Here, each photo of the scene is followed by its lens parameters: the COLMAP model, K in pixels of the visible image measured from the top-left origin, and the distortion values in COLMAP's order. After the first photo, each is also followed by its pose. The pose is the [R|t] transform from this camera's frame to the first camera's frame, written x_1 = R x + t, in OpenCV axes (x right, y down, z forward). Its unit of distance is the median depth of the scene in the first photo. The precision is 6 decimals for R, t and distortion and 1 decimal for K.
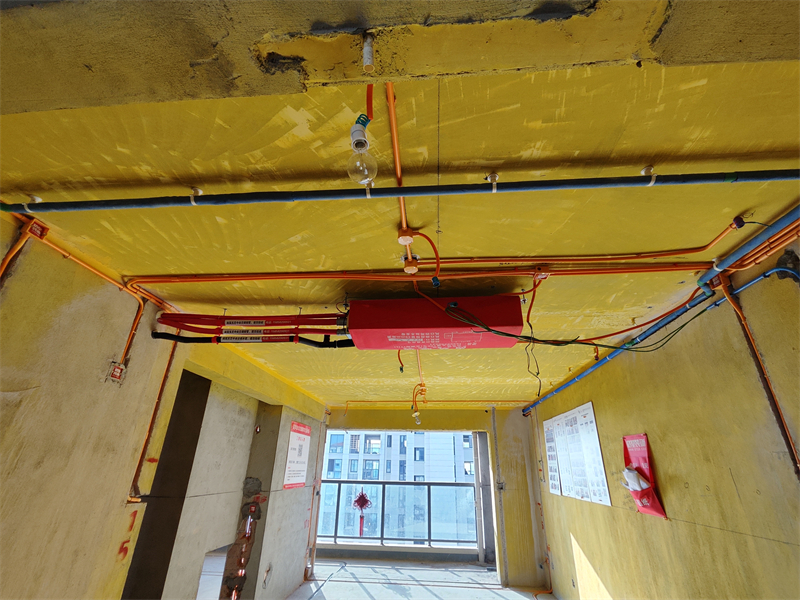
lens RADIAL K [[363.4, 0, 401.0], [0, 363.4, 313.3], [0, 0, 1]] dist [-0.002639, 0.003777]
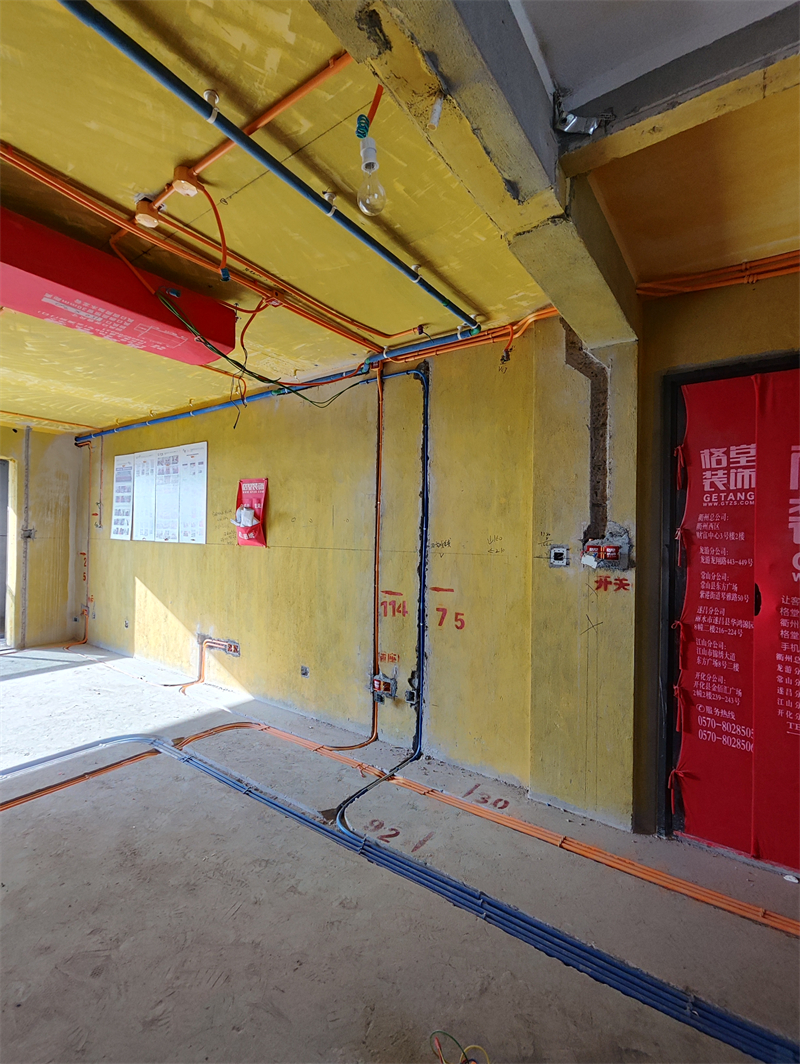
lens RADIAL K [[483.3, 0, 387.0], [0, 483.3, 534.3], [0, 0, 1]] dist [-0.002639, 0.003777]
pose [[0.525694, -0.008346, 0.850633, -0.458975], [-0.341859, 0.913581, 0.220233, 0.060109], [-0.778960, -0.406572, 0.477411, -0.034681]]
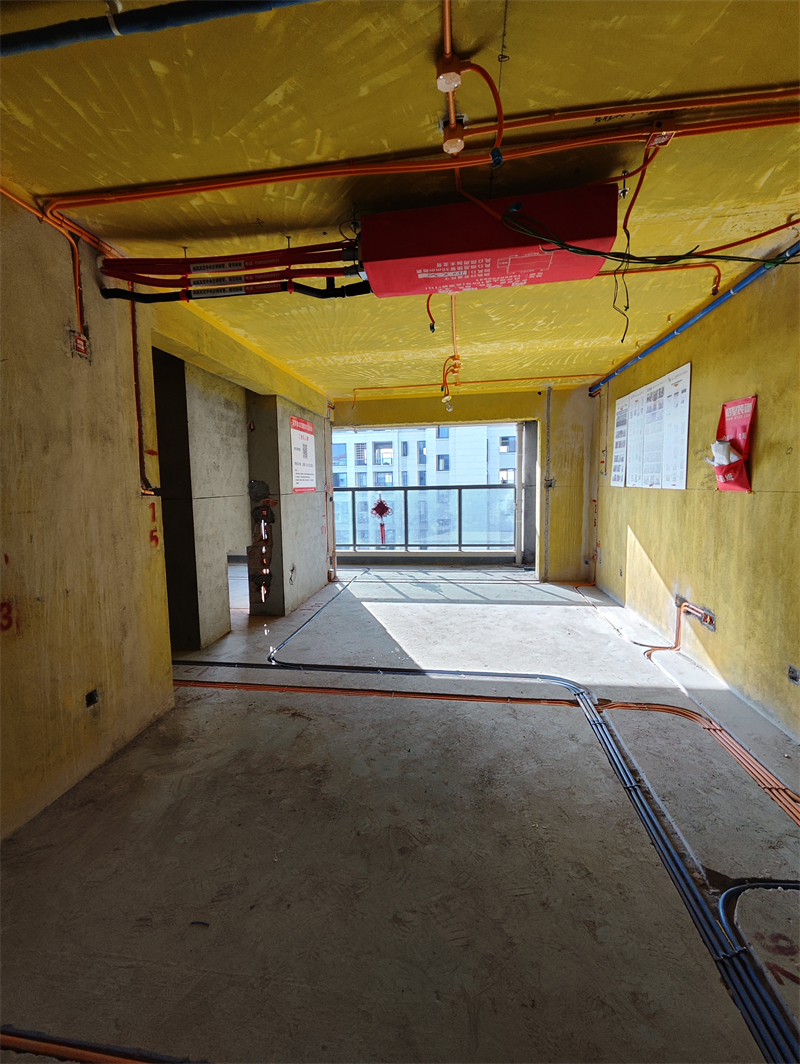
lens RADIAL K [[483.3, 0, 384.5], [0, 483.3, 534.5], [0, 0, 1]] dist [-0.002639, 0.003777]
pose [[0.996458, -0.031290, -0.078055, -0.044314], [0.065440, 0.871472, 0.486060, 0.052125], [0.052814, -0.489446, 0.870433, -0.090141]]
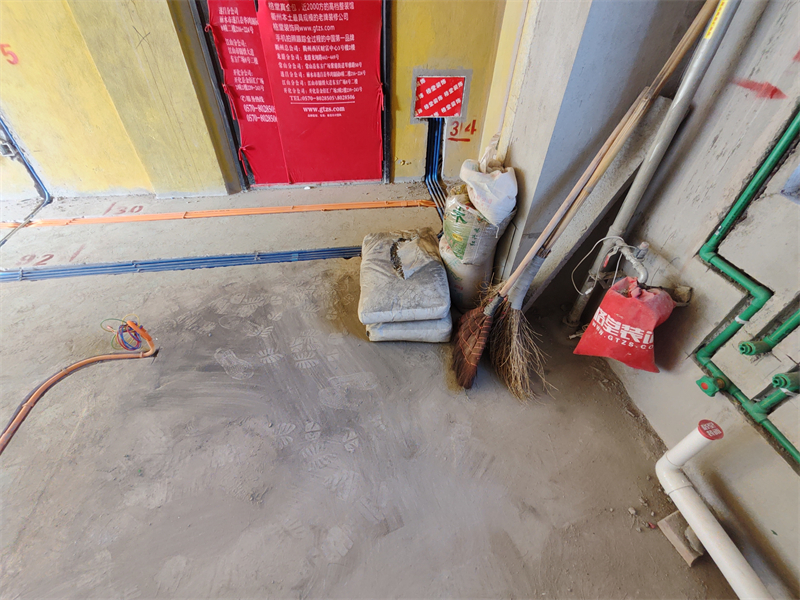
lens RADIAL K [[363.4, 0, 390.9], [0, 363.4, 304.6], [0, 0, 1]] dist [-0.002639, 0.003777]
pose [[-0.234194, -0.682402, 0.692445, -0.549755], [-0.413036, 0.714616, 0.564557, 0.031390], [-0.880088, -0.153789, -0.449216, -0.200028]]
